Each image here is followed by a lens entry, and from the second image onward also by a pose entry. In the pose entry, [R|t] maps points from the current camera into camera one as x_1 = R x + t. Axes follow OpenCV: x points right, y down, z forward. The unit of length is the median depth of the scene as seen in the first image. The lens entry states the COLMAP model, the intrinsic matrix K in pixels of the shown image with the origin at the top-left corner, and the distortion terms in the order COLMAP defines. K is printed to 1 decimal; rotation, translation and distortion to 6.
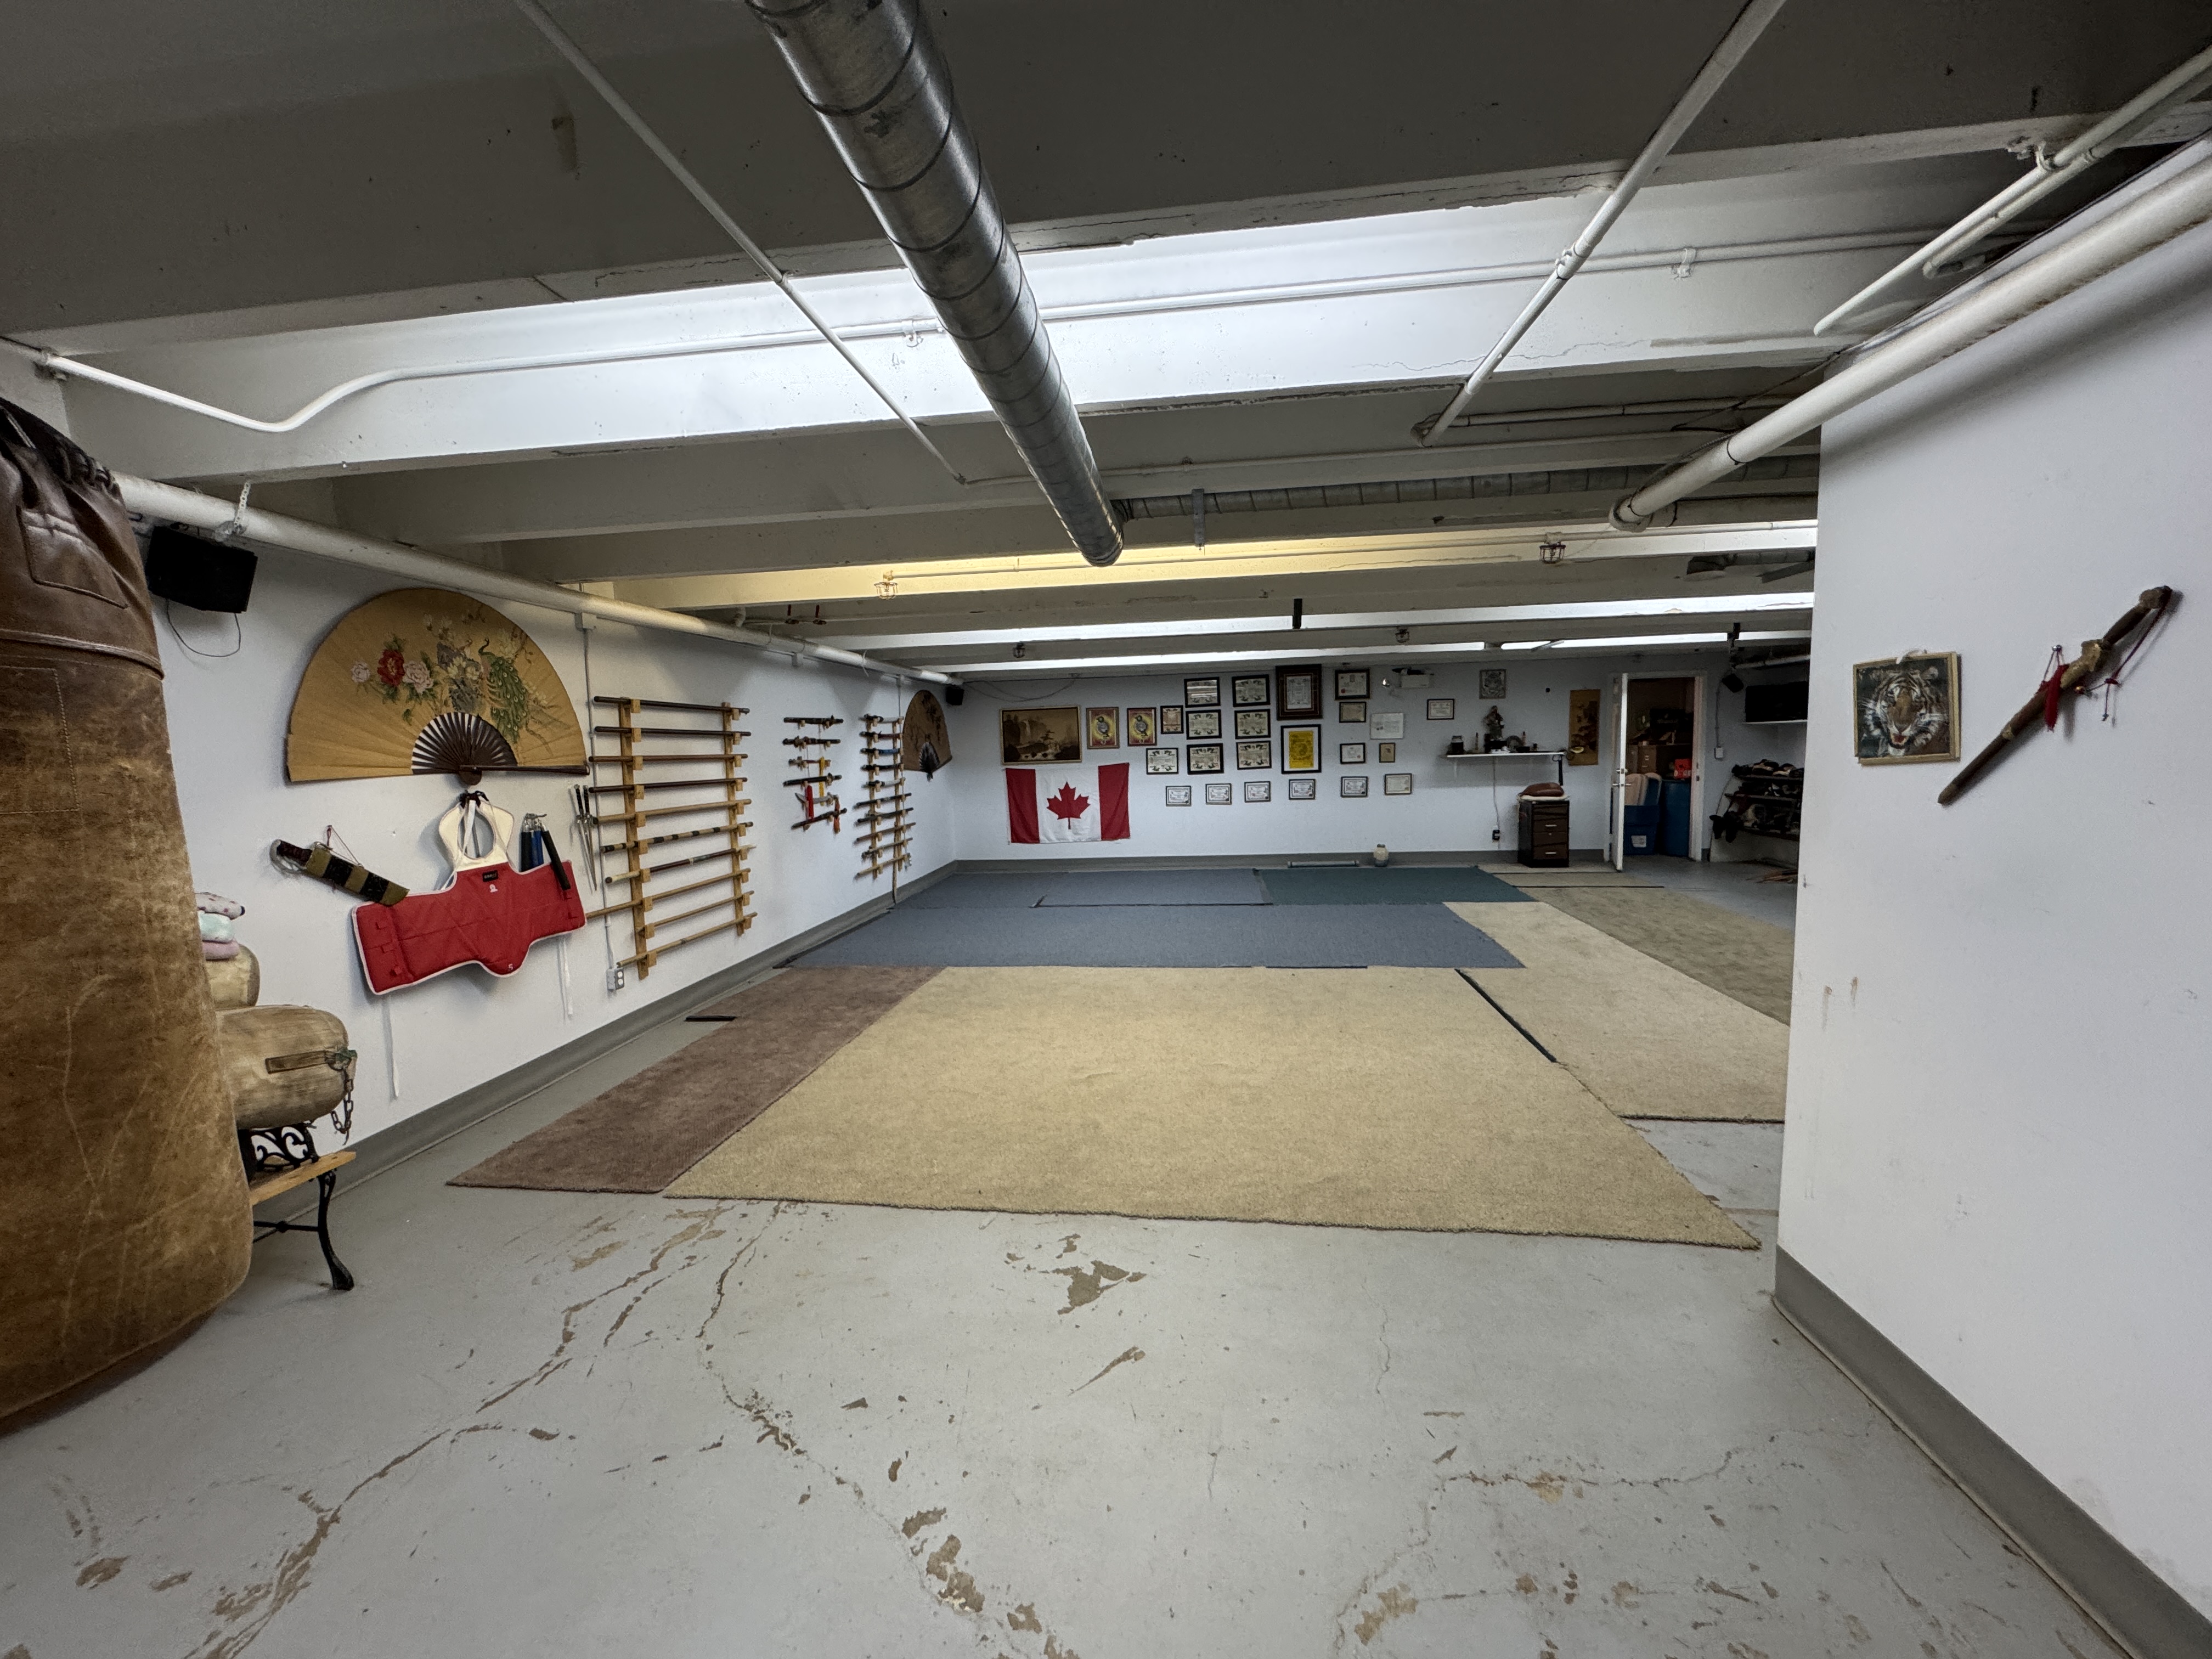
lens RADIAL K [[884.2, 0, 1103.6], [0, 884.2, 830.4], [0, 0, 1]] dist [-0.000835, 0.000164]
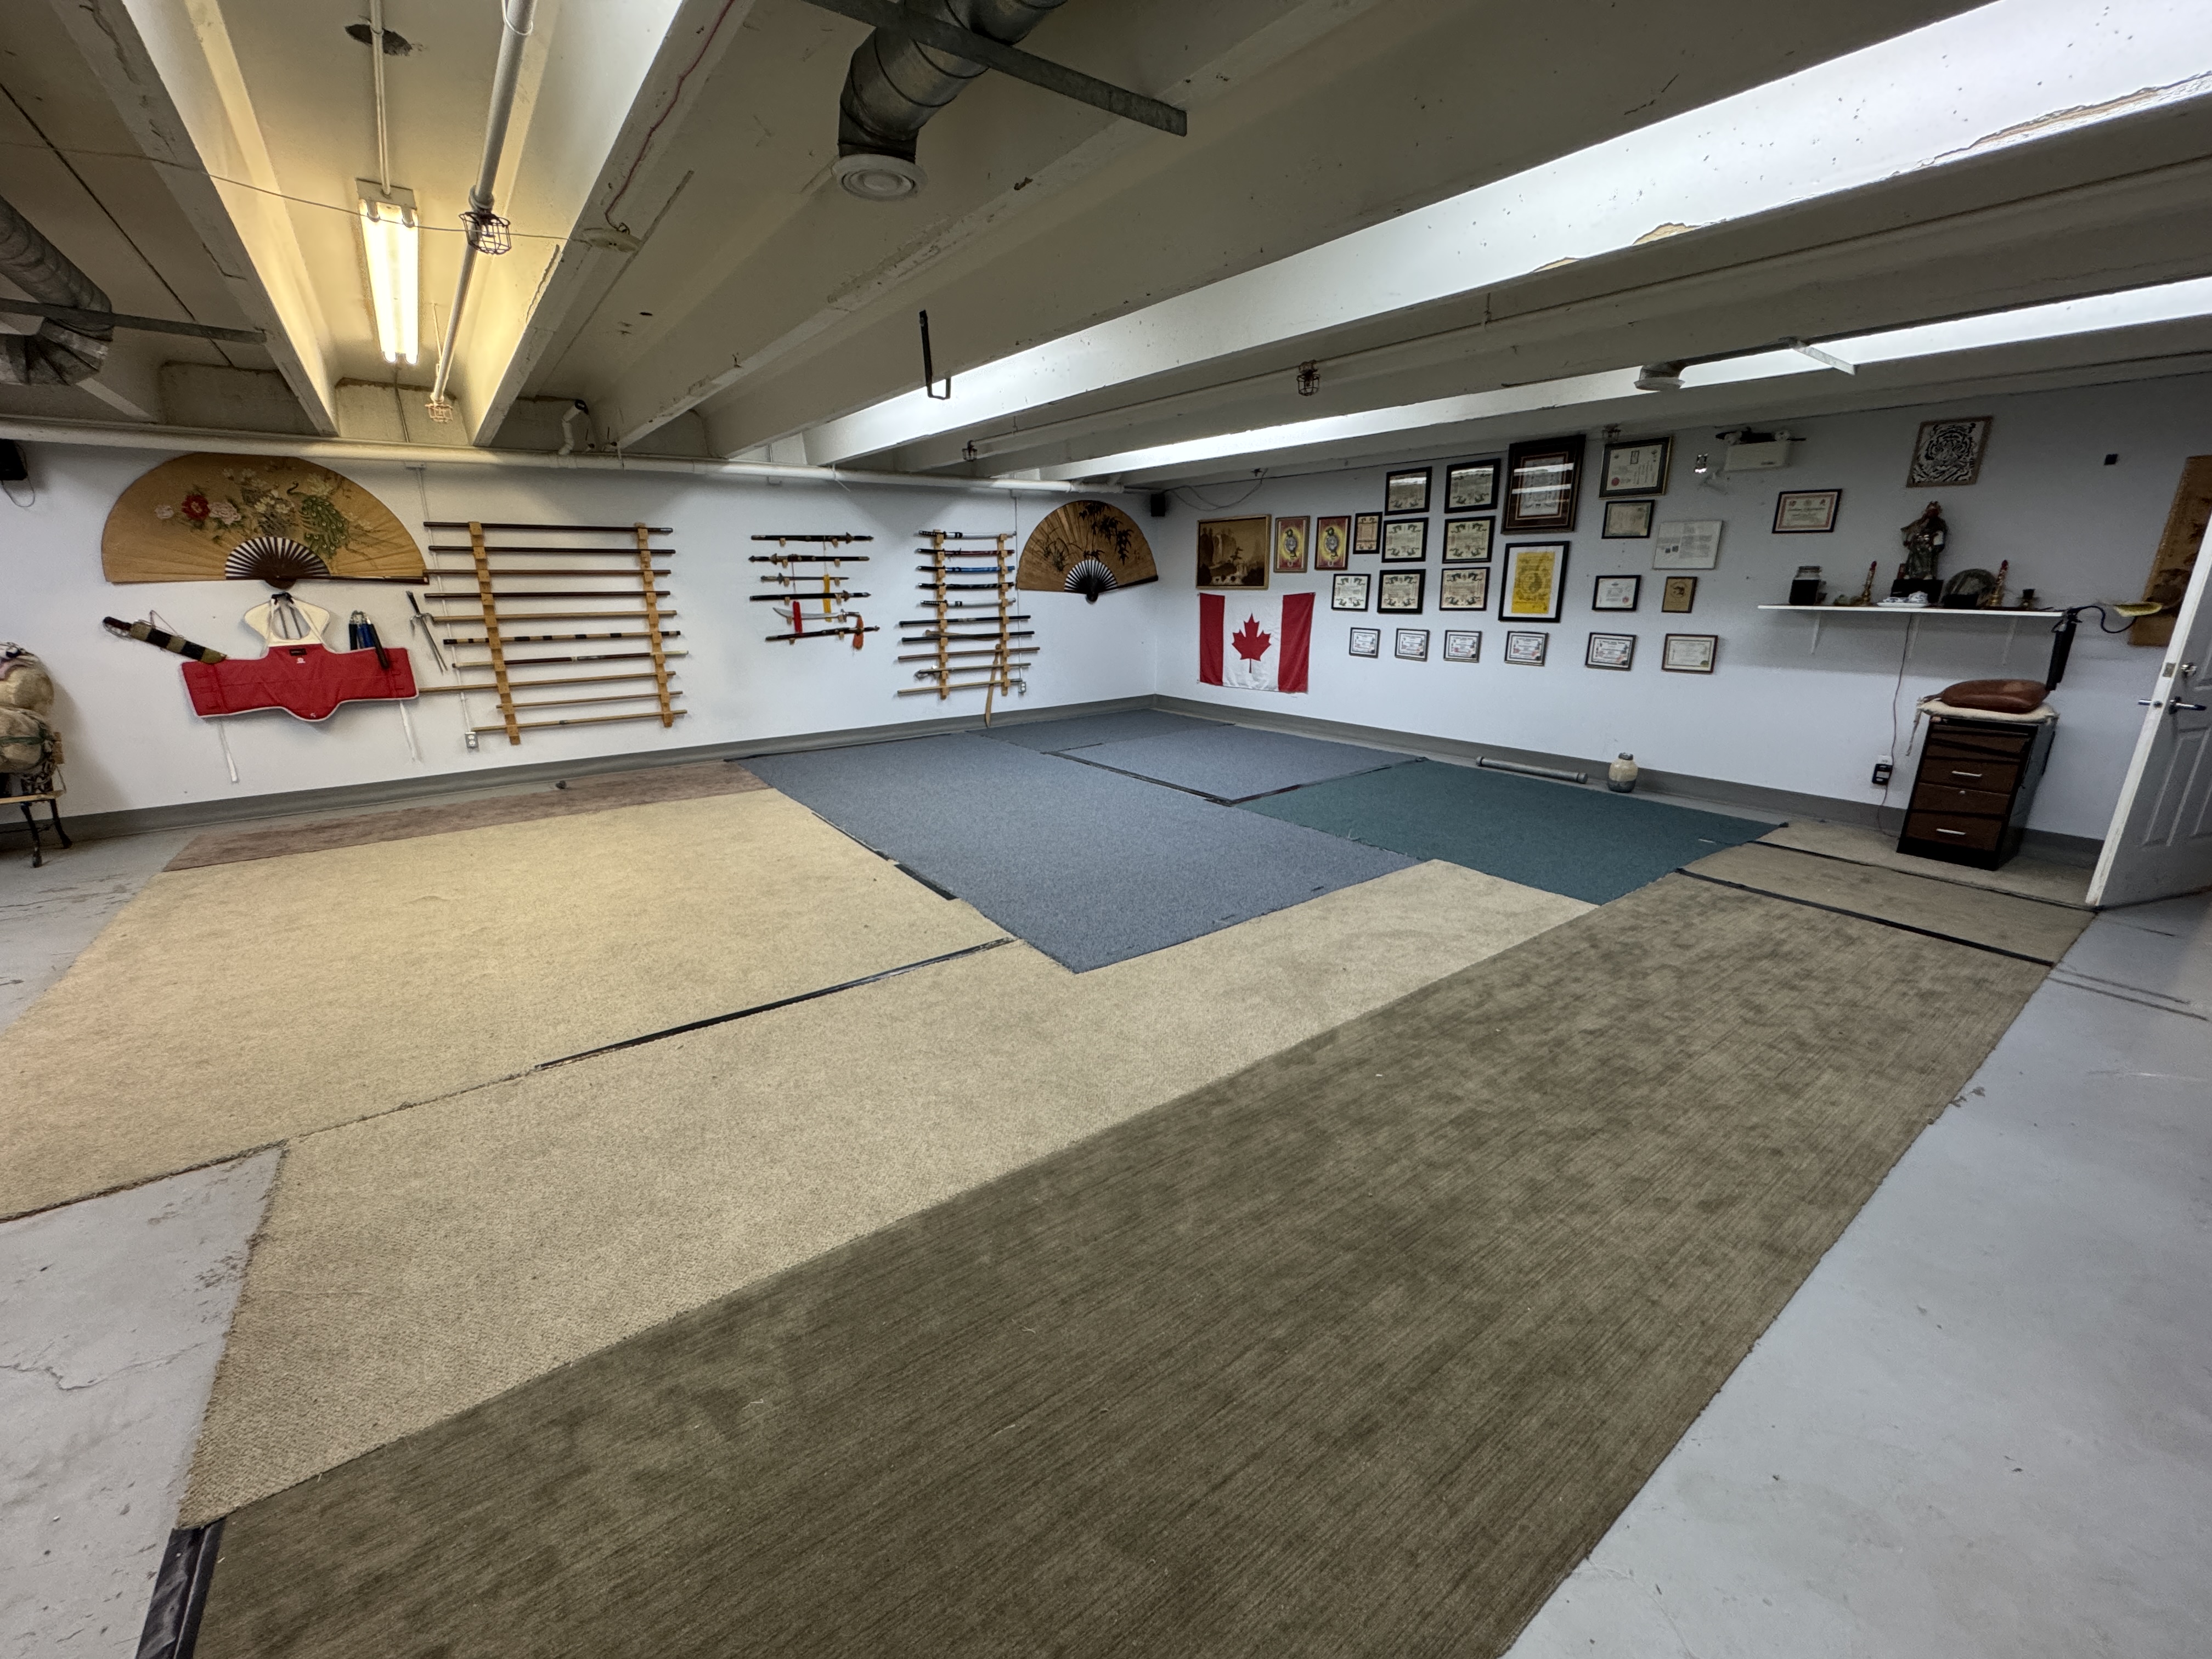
lens RADIAL K [[884.2, 0, 1103.6], [0, 884.2, 830.4], [0, 0, 1]] dist [-0.000835, 0.000164]
pose [[0.691675, 0.228233, -0.685197, 0.491909], [-0.083800, 0.967707, 0.237742, -0.046142], [0.717331, -0.107021, 0.688465, 0.338115]]
